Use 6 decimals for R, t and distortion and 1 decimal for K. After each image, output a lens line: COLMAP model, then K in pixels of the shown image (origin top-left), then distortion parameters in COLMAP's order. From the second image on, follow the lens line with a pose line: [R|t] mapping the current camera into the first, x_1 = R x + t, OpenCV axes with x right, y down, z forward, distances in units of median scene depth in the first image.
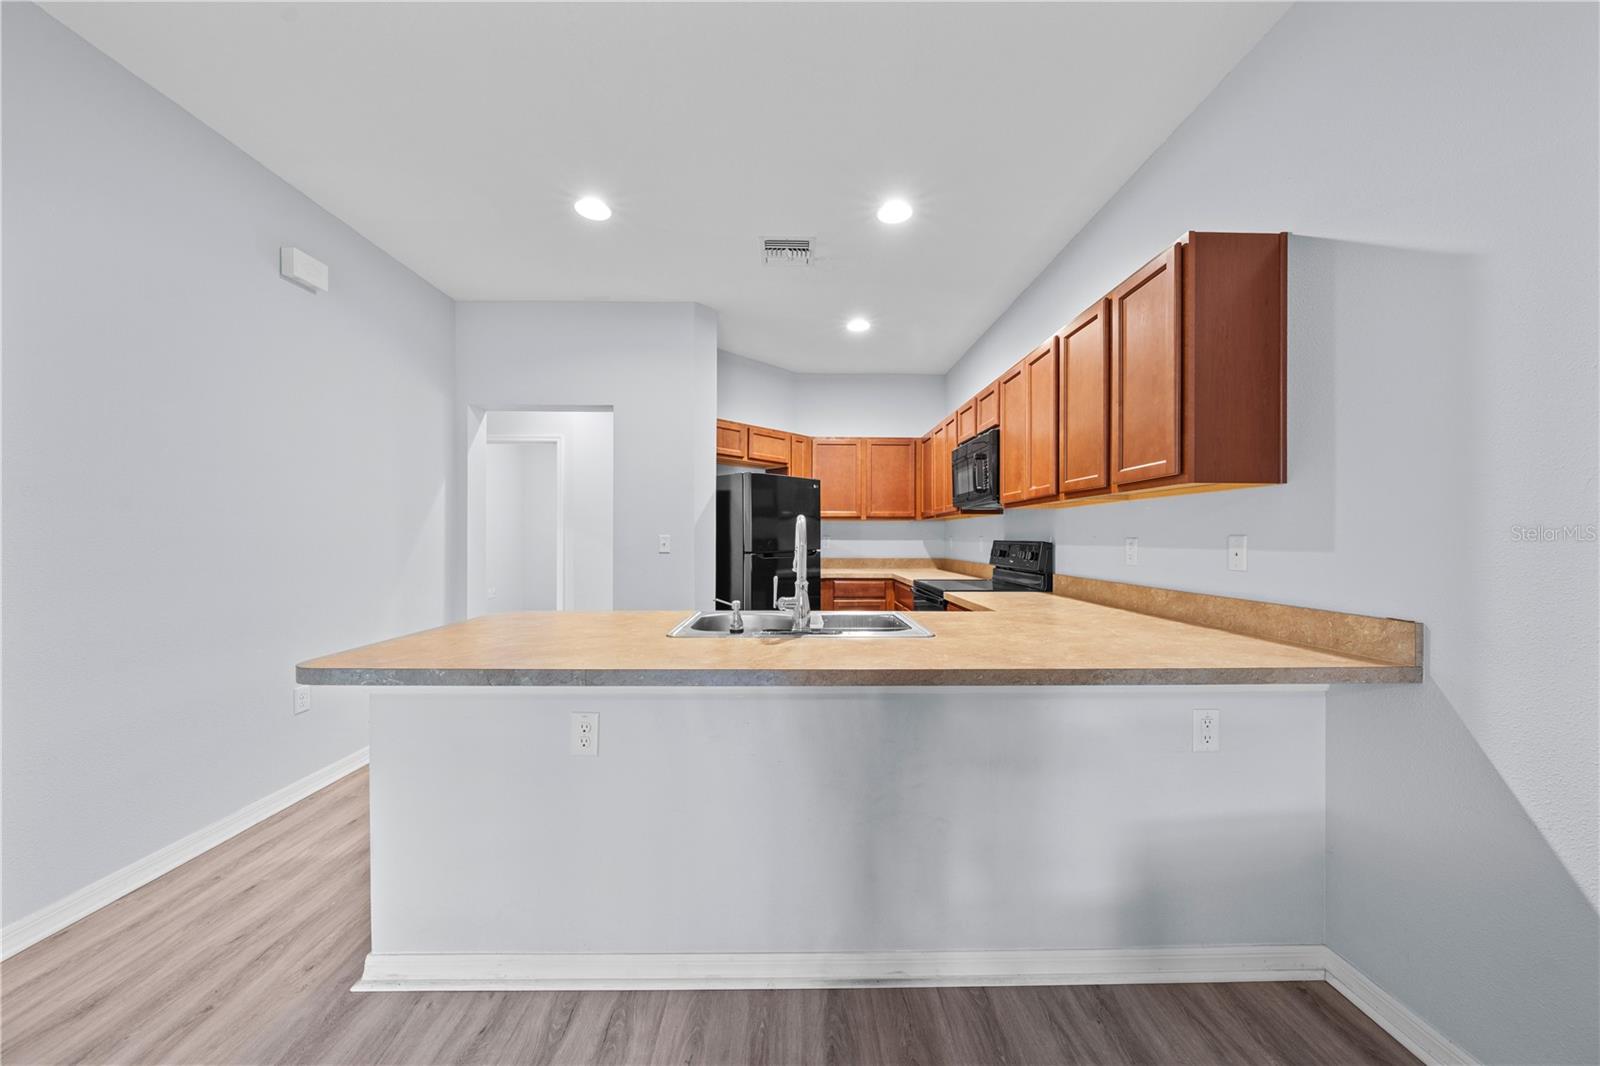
lens RADIAL K [[545.7, 0, 799.4], [0, 545.7, 531.4], [0, 0, 1]] dist [-0.001268, 0.000059]
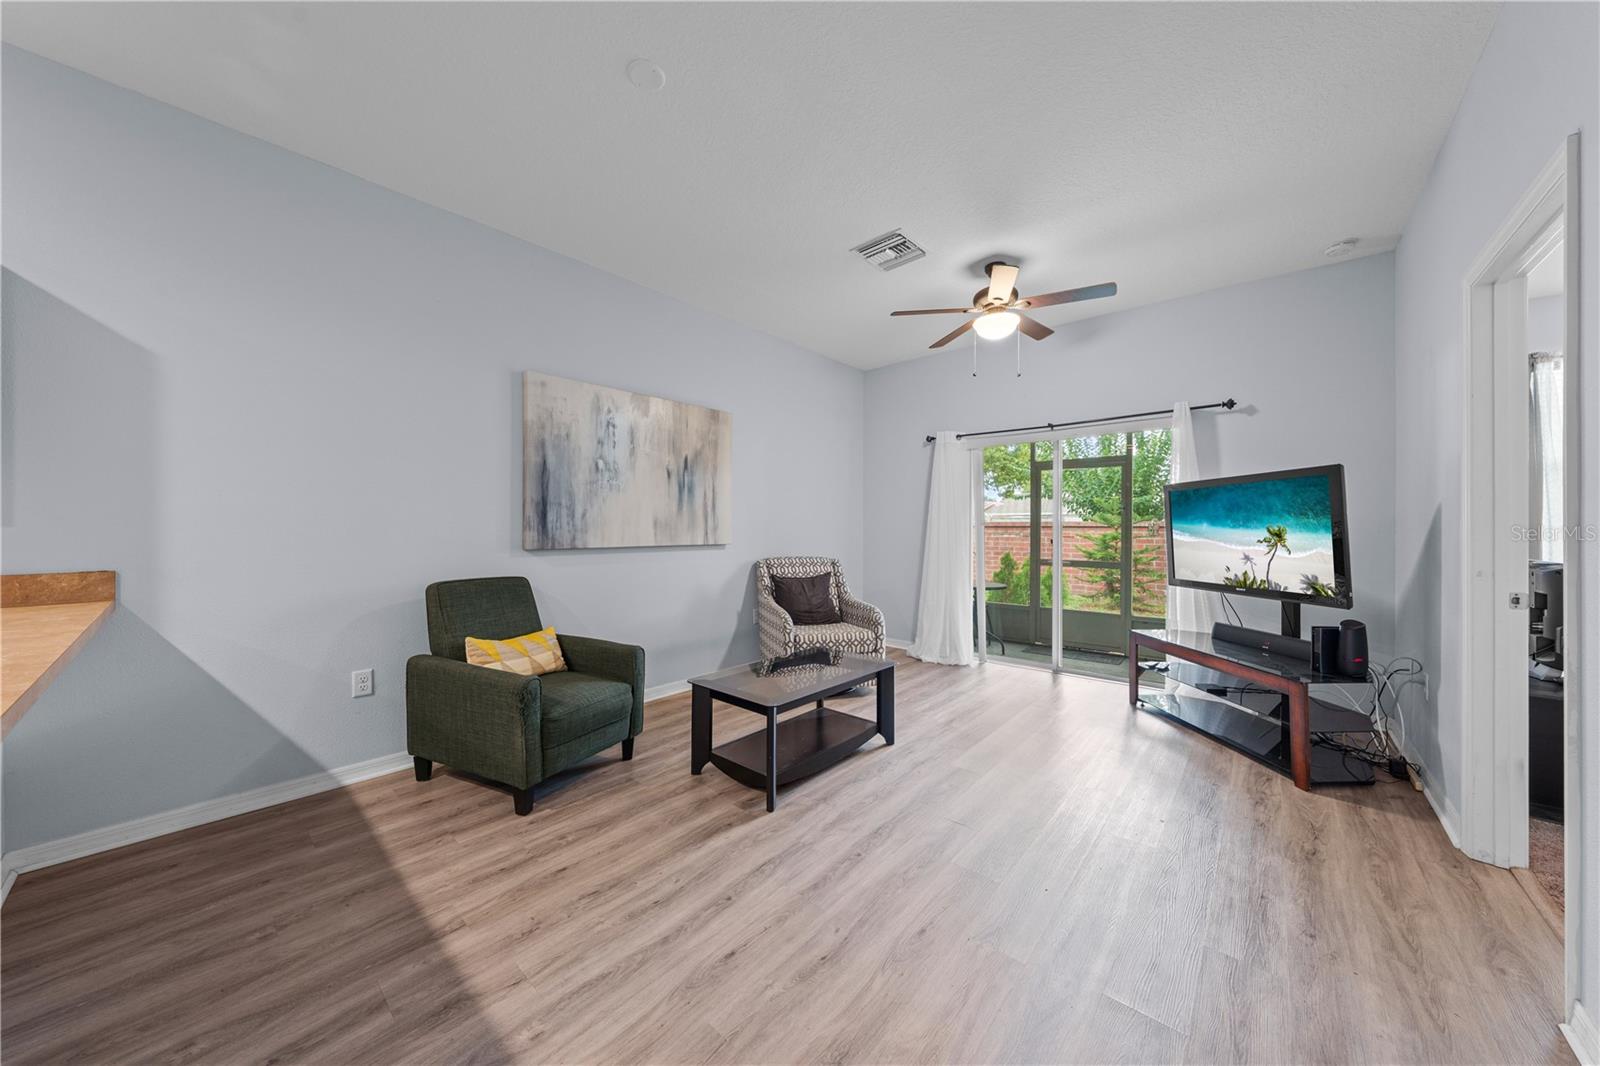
lens RADIAL K [[545.7, 0, 799.4], [0, 545.7, 531.4], [0, 0, 1]] dist [-0.001268, 0.000059]
pose [[-0.744620, -0.009105, 0.667426, -0.642320], [-0.013244, 0.999912, -0.001135, 0.014832], [-0.667357, -0.009685, -0.744675, 0.410240]]
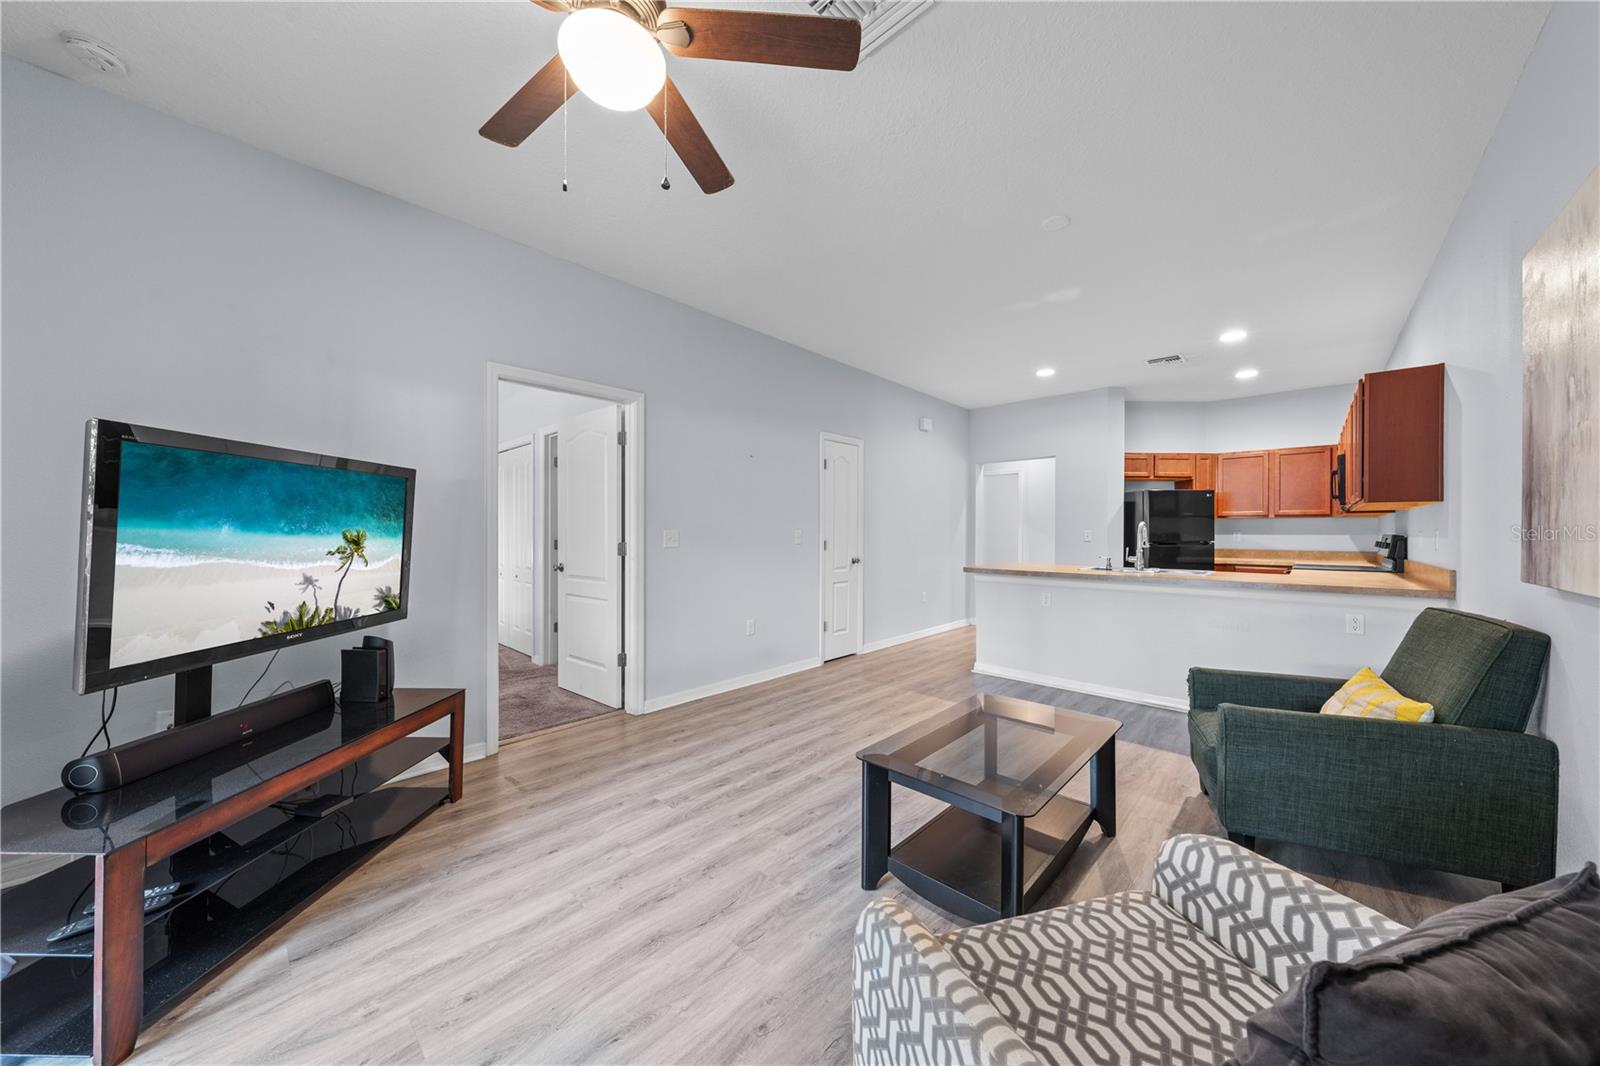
lens RADIAL K [[534.4, 0, 803.7], [0, 534.4, 537.3], [0, 0, 1]] dist [-0.000241, -0.000020]
pose [[0.722268, 0.006107, -0.691586, 0.351204], [0.006504, 0.999857, 0.015621, -0.006341], [0.691583, -0.015780, 0.722125, -1.066993]]
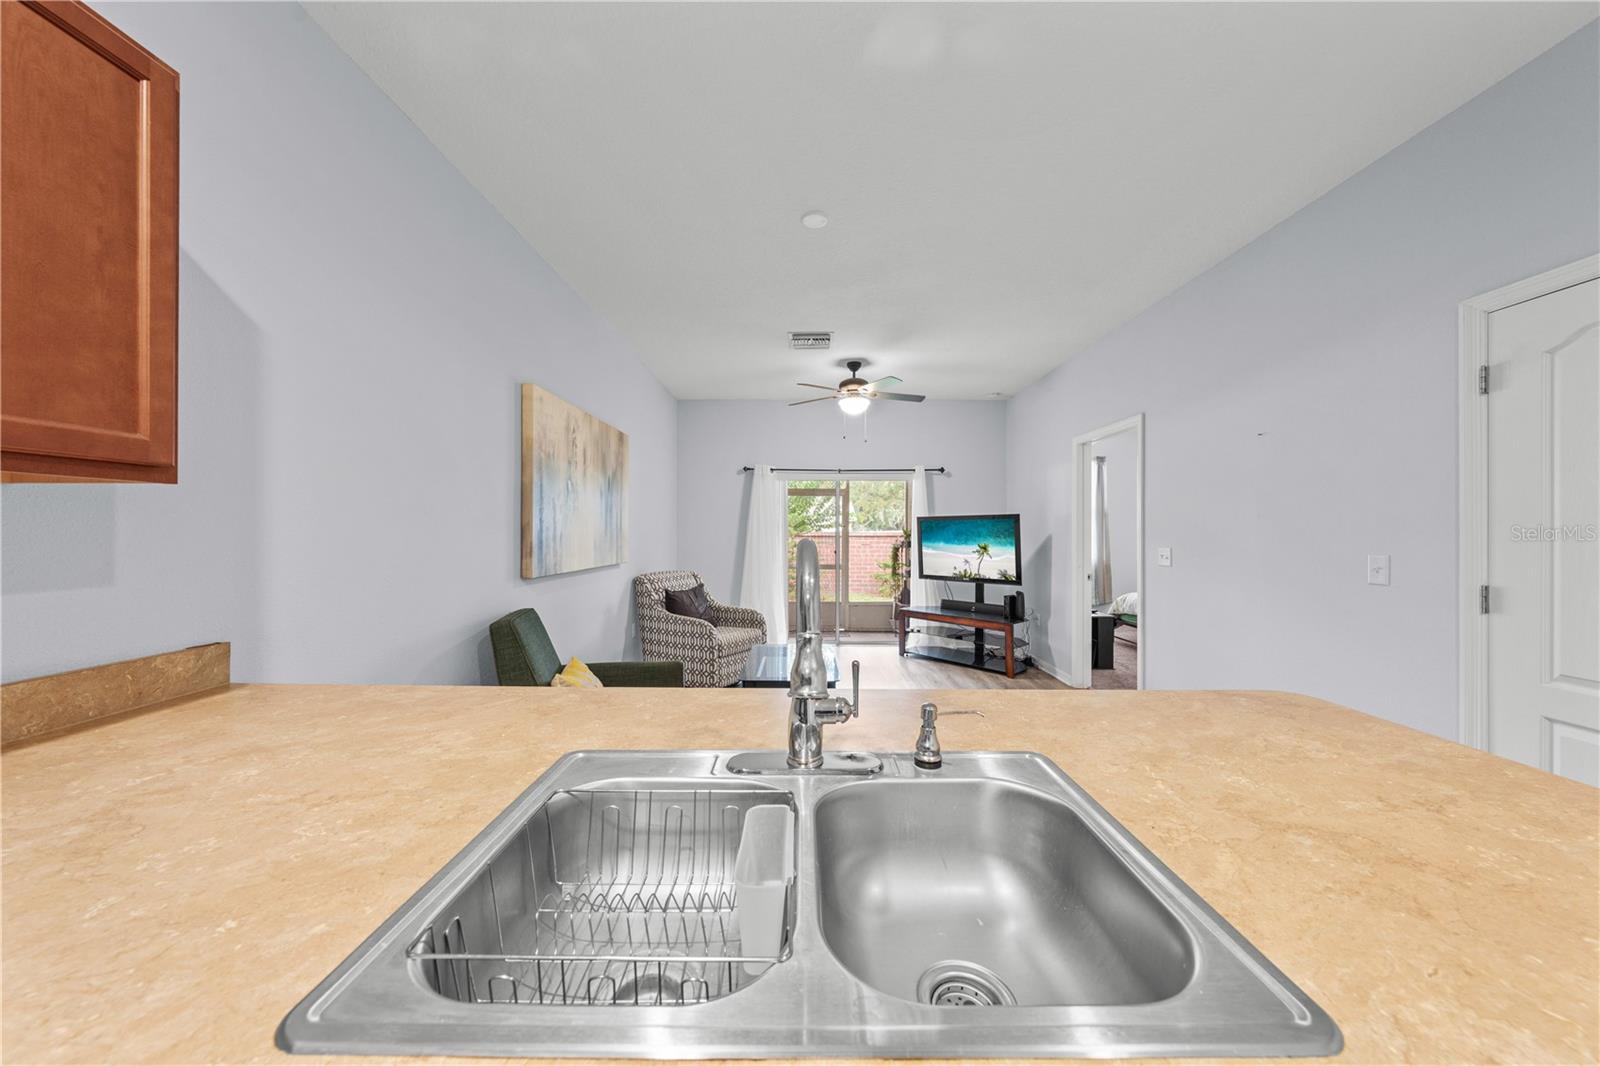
lens RADIAL K [[545.7, 0, 799.4], [0, 545.7, 531.4], [0, 0, 1]] dist [-0.001268, 0.000059]
pose [[-0.999788, -0.007181, 0.019288, 0.000486], [-0.007460, 0.999868, -0.014465, -0.019379], [-0.019182, -0.014605, -0.999709, 0.980314]]
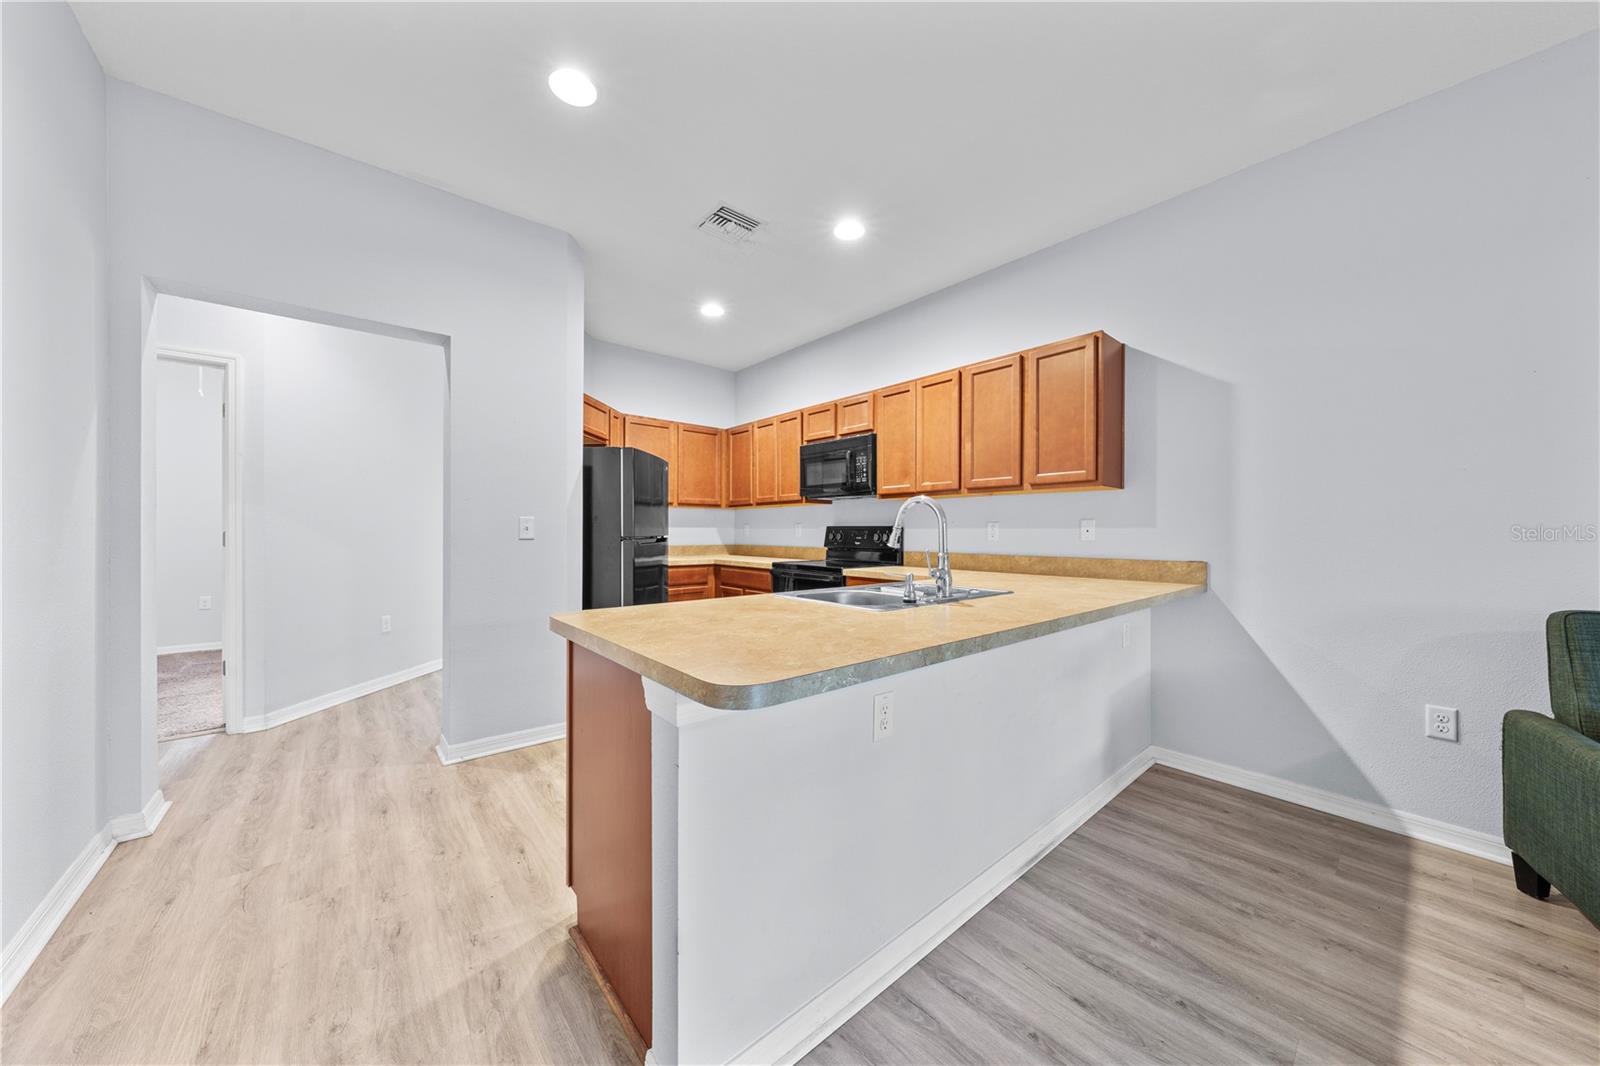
lens RADIAL K [[539.5, 0, 803.1], [0, 539.5, 528.4], [0, 0, 1]] dist [0.000440, 0.000079]
pose [[0.768270, 0.004023, 0.640113, -0.606861], [-0.008868, 0.999951, 0.004359, 0.023508], [-0.640065, -0.009025, 0.768268, 0.206245]]
